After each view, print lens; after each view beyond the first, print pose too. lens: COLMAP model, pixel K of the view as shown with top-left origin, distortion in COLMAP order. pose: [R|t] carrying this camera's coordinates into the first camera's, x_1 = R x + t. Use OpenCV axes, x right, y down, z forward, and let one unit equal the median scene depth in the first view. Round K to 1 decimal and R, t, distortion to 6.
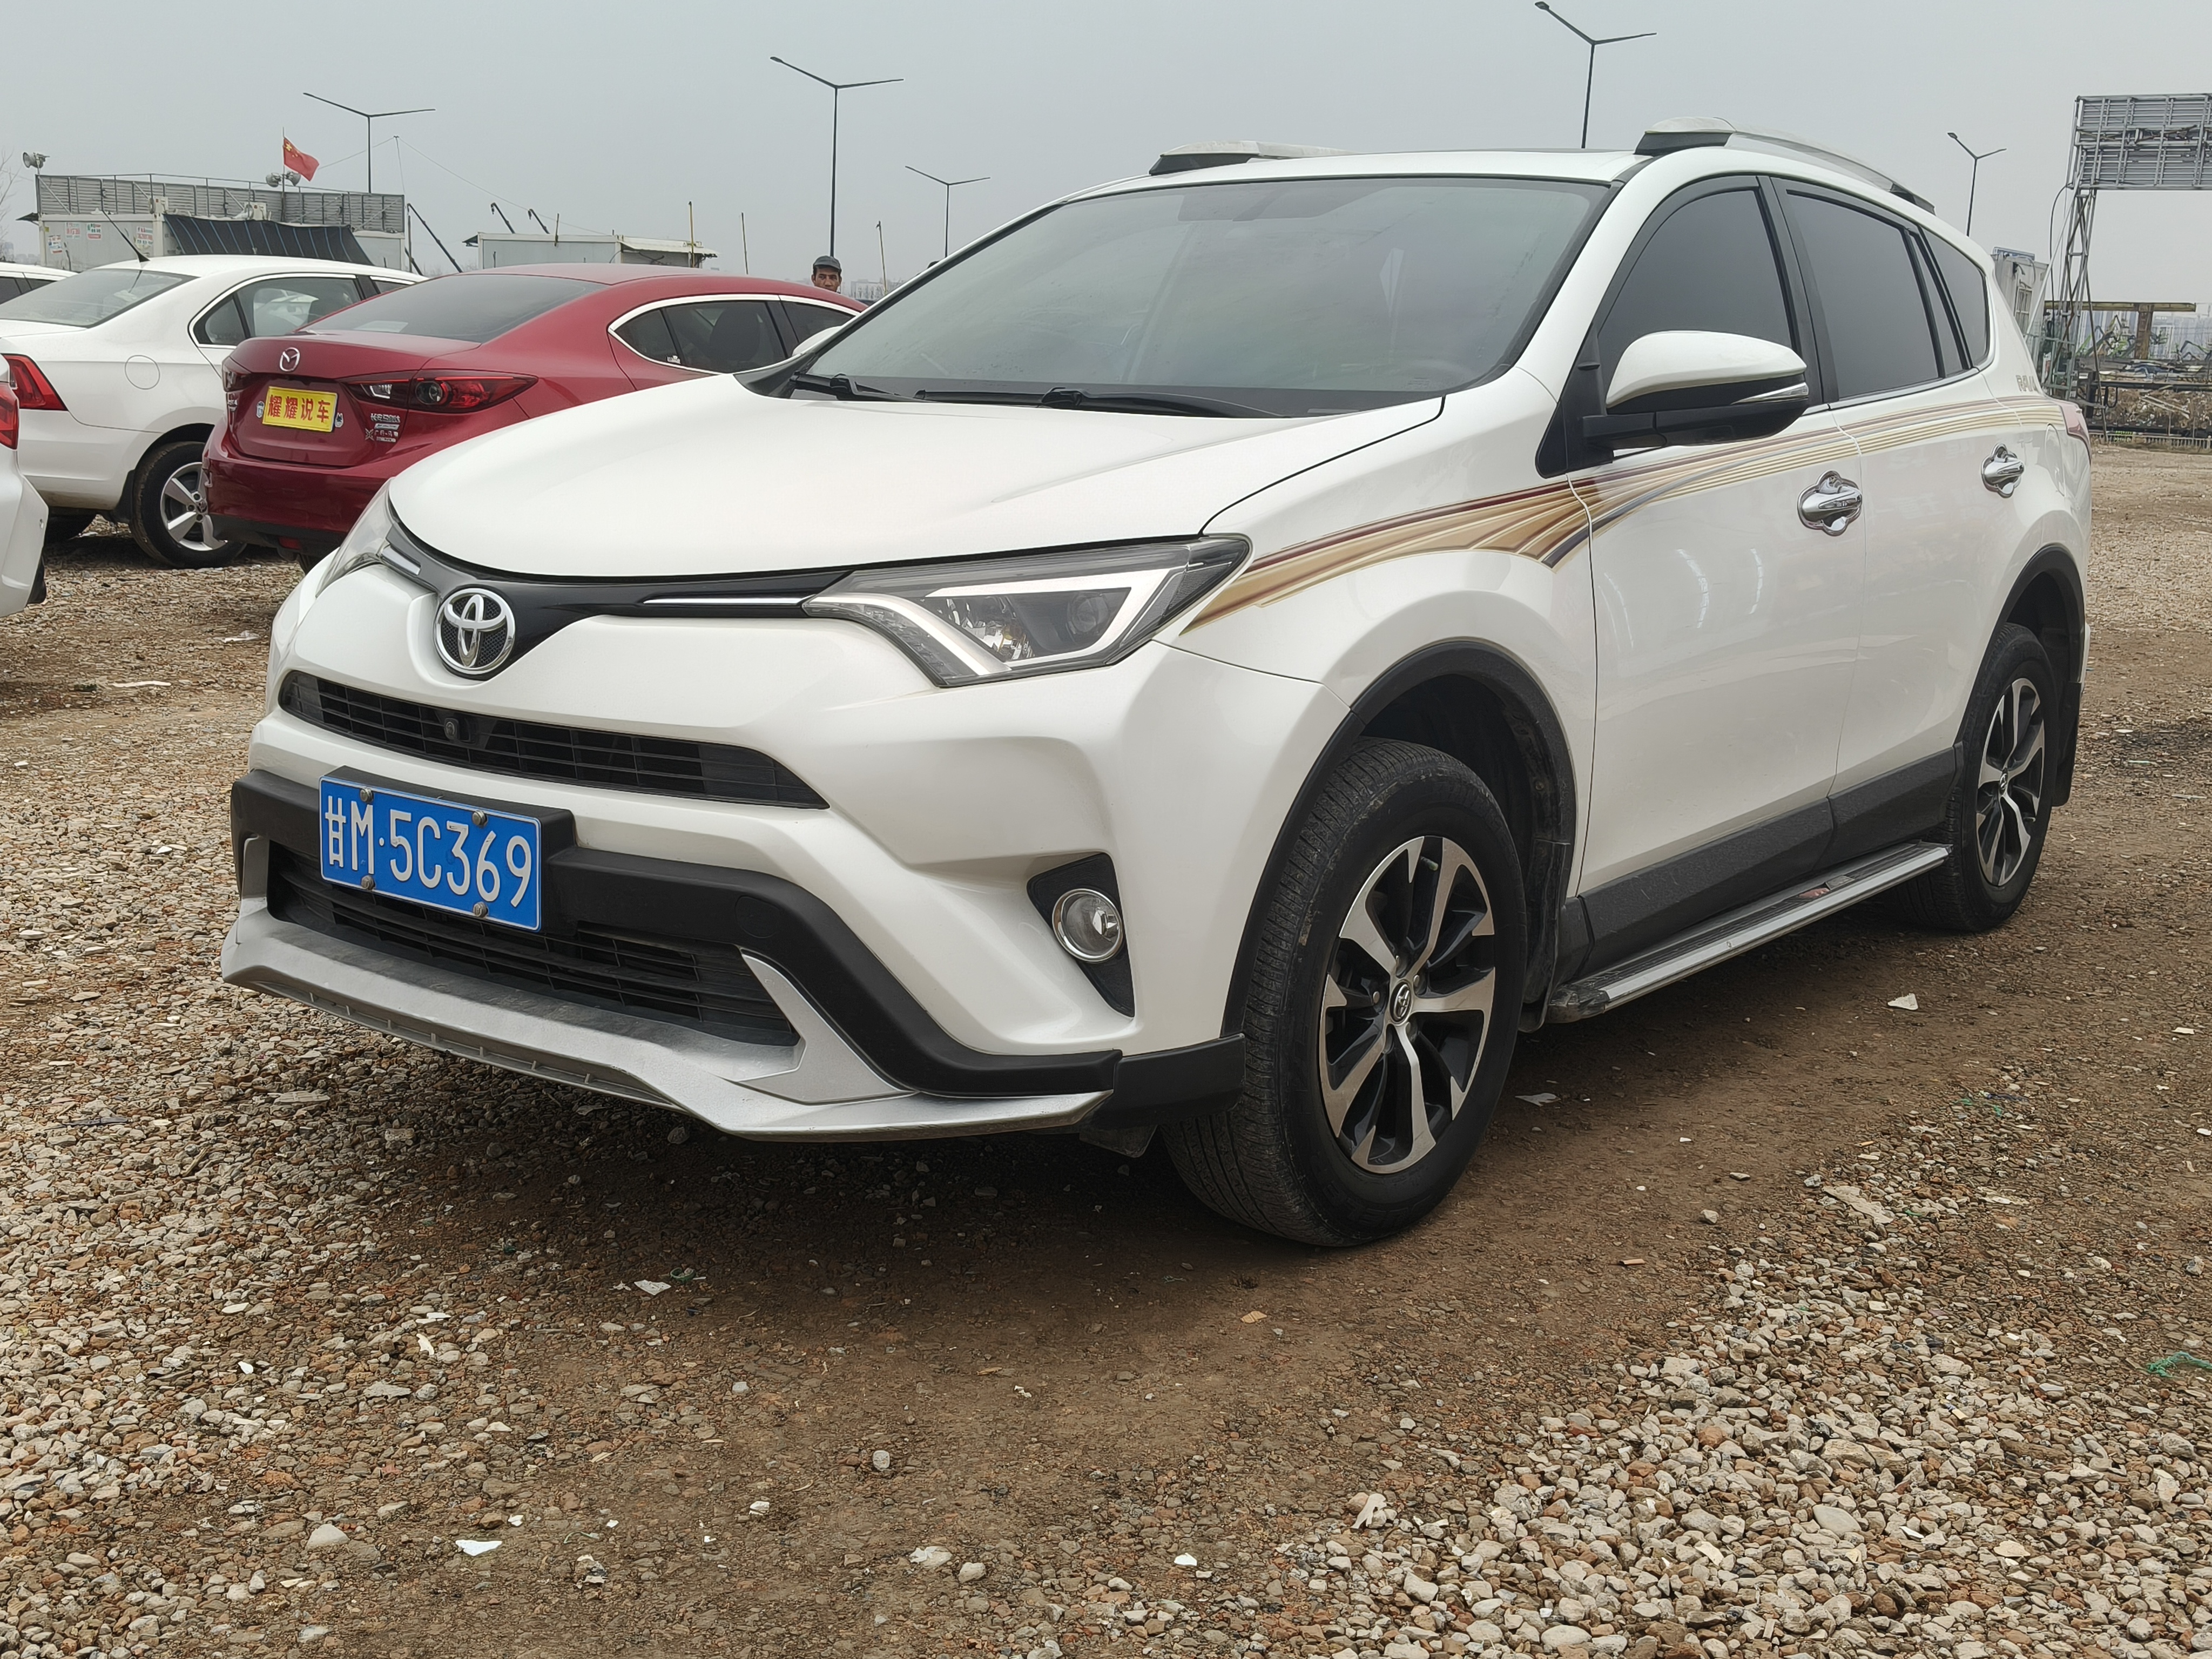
lens RADIAL K [[2258.5, 0, 1156.4], [0, 2258.5, 824.7], [0, 0, 1]] dist [0.087763, -0.189036]
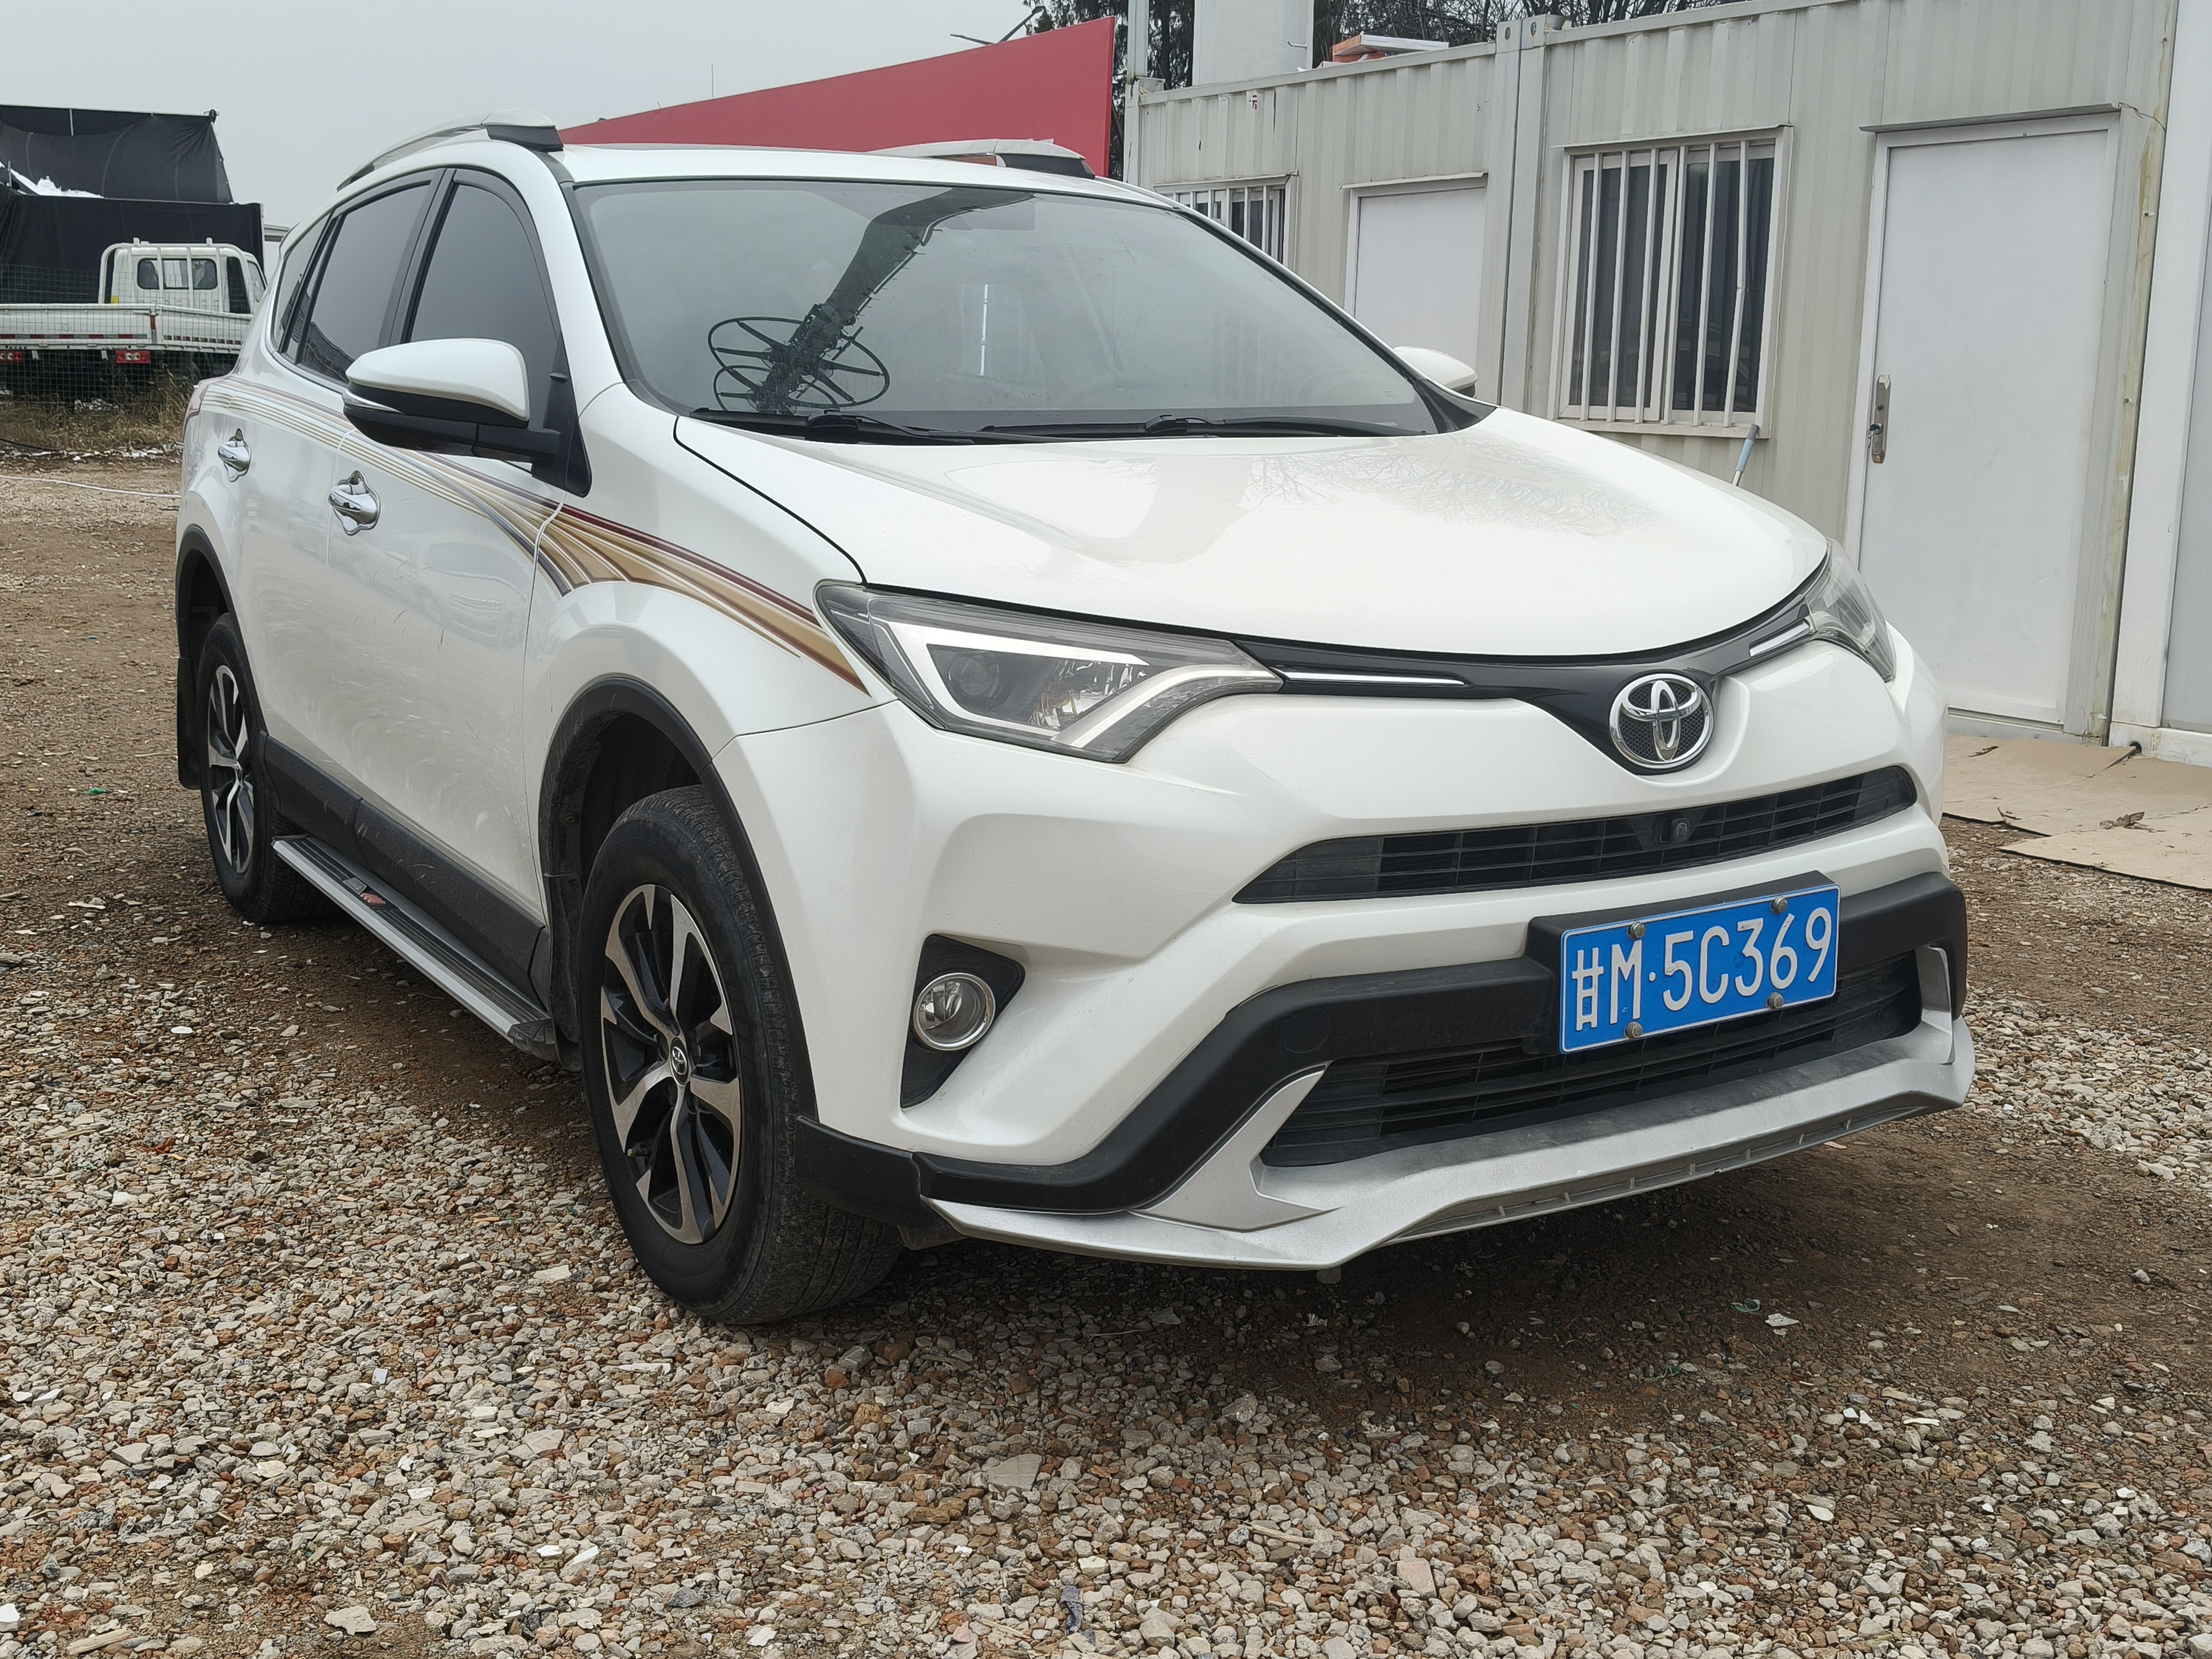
lens RADIAL K [[2220.5, 0, 1045.5], [0, 2220.5, 827.7], [0, 0, 1]] dist [0.243860, -0.702173]
pose [[0.383650, -0.218543, 0.897247, -1.219651], [0.188392, 0.969684, 0.155633, -0.231824], [-0.904058, 0.109325, 0.413191, 0.861256]]
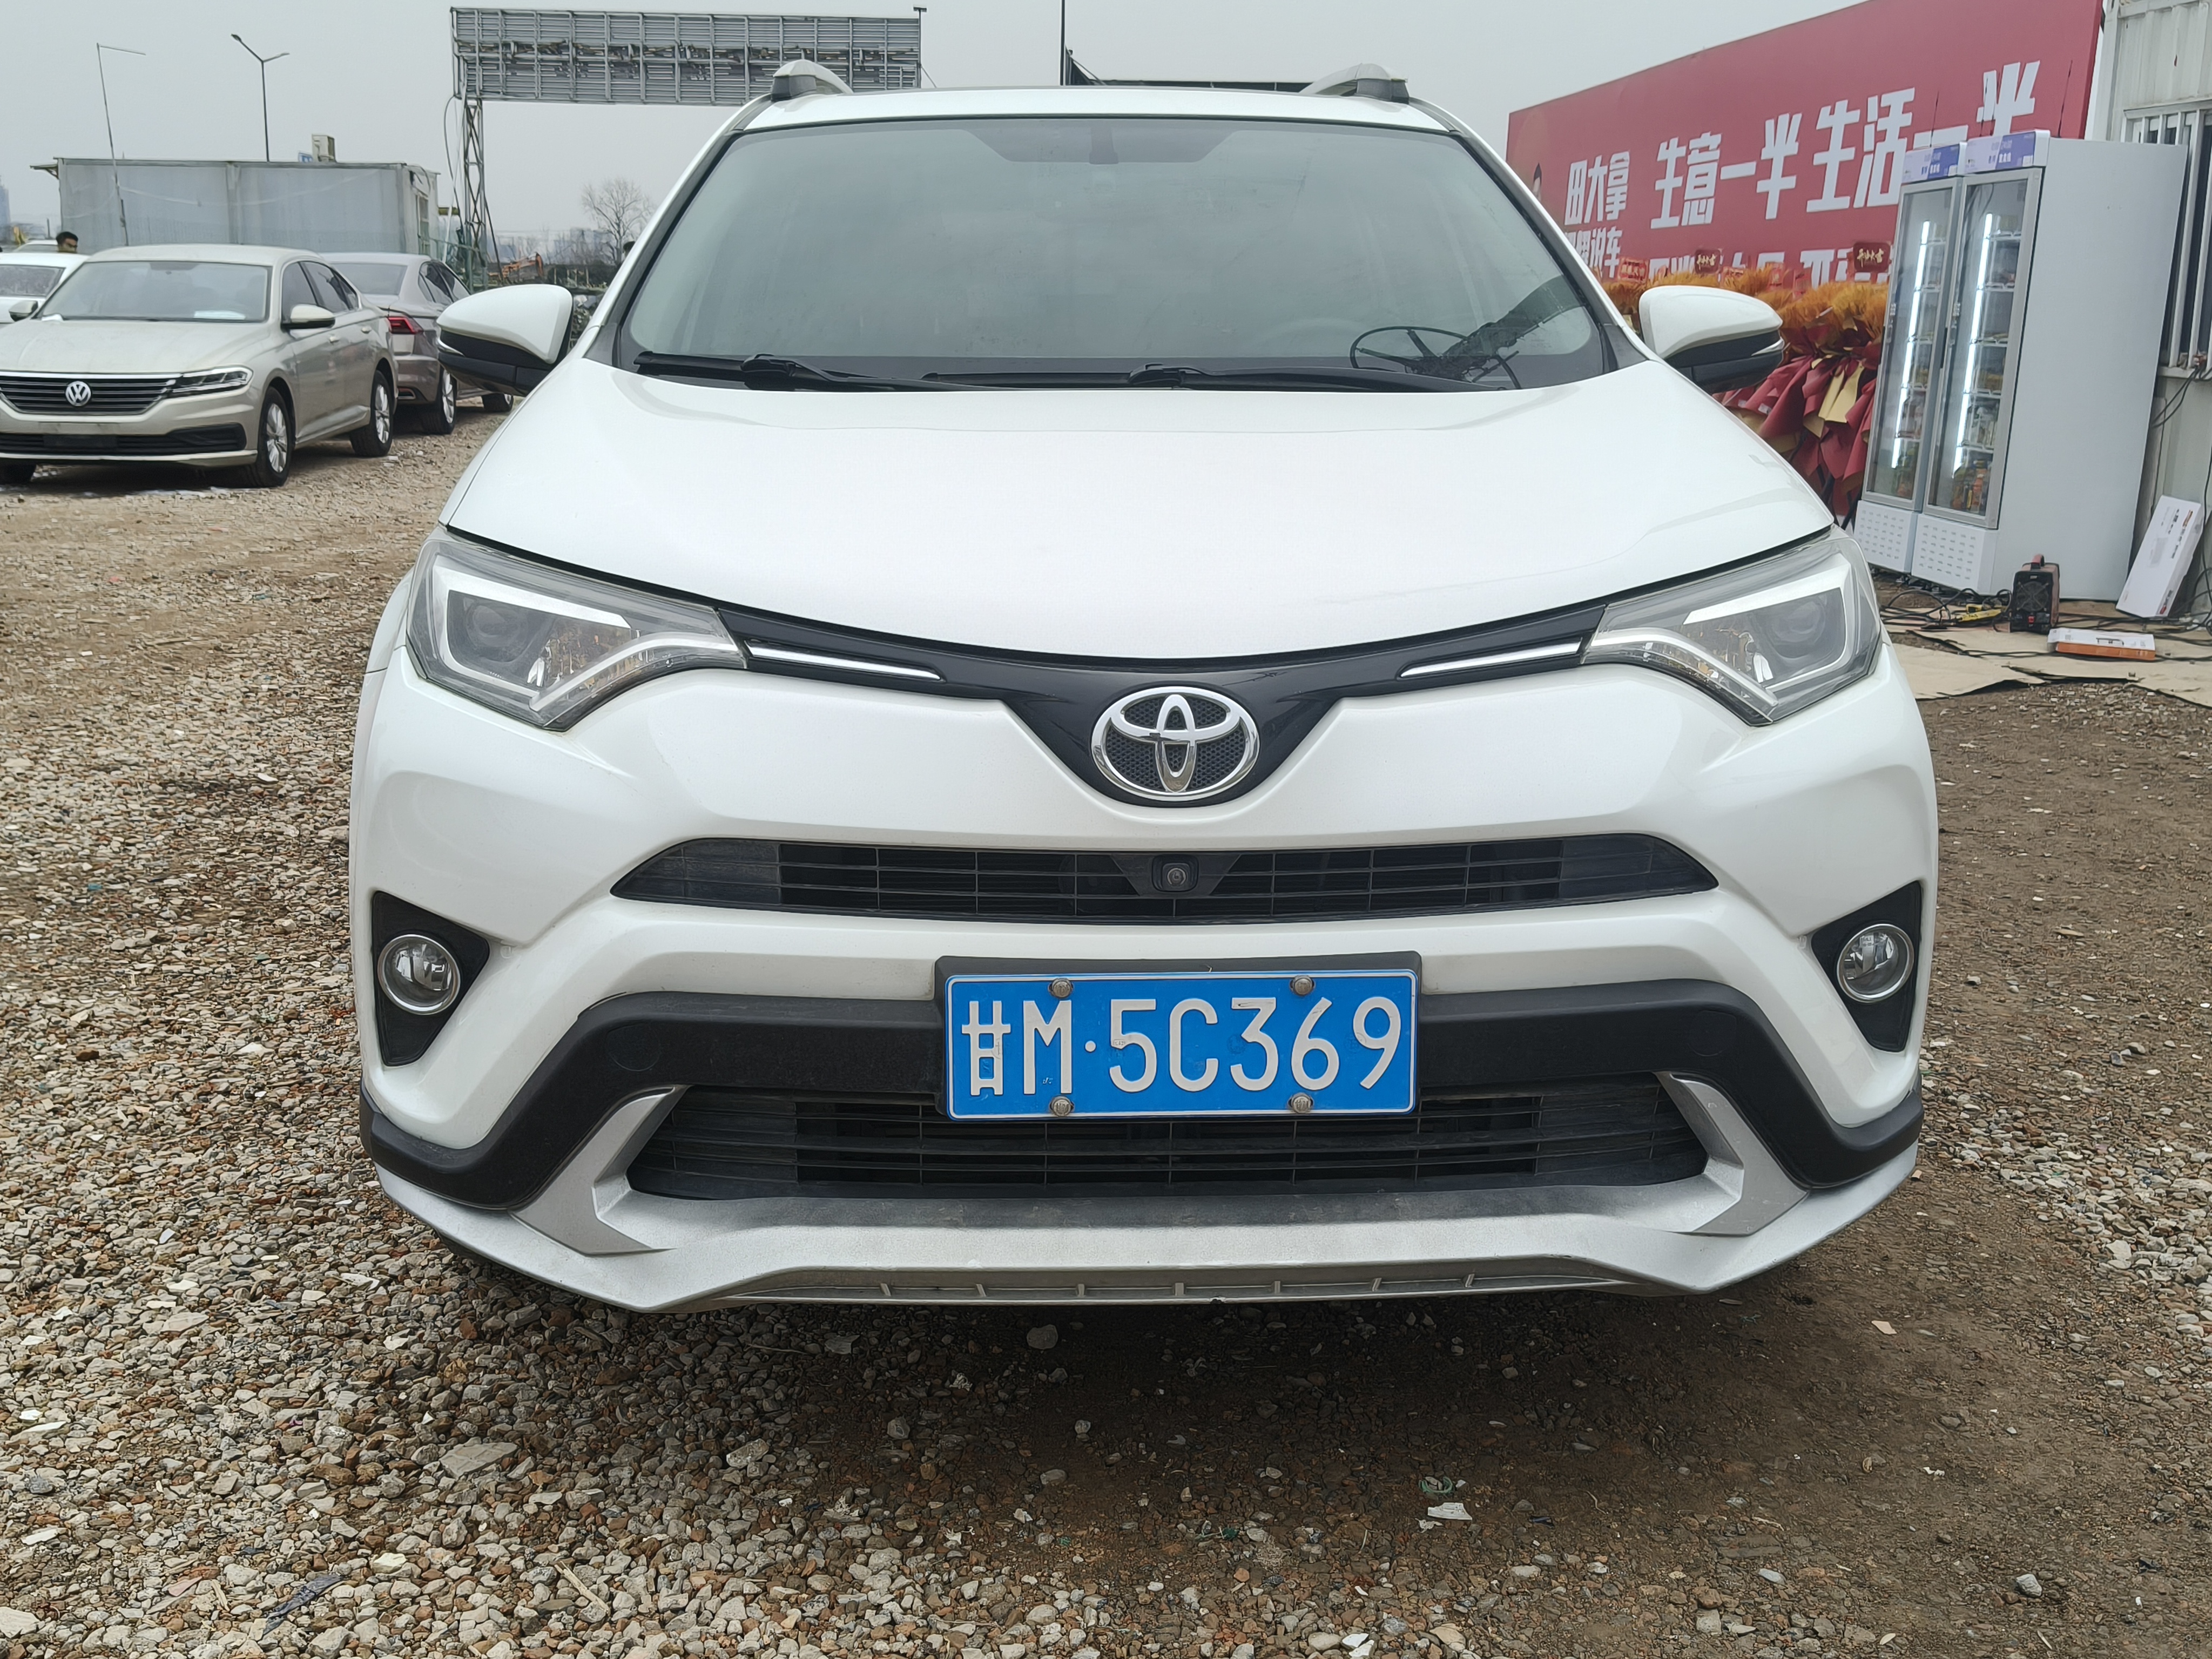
lens RADIAL K [[2220.5, 0, 1045.5], [0, 2220.5, 827.7], [0, 0, 1]] dist [0.243860, -0.702173]
pose [[0.787211, -0.168065, 0.593340, -0.778730], [0.143029, 0.985670, 0.089429, -0.130370], [-0.599867, 0.014466, 0.799969, 0.442259]]
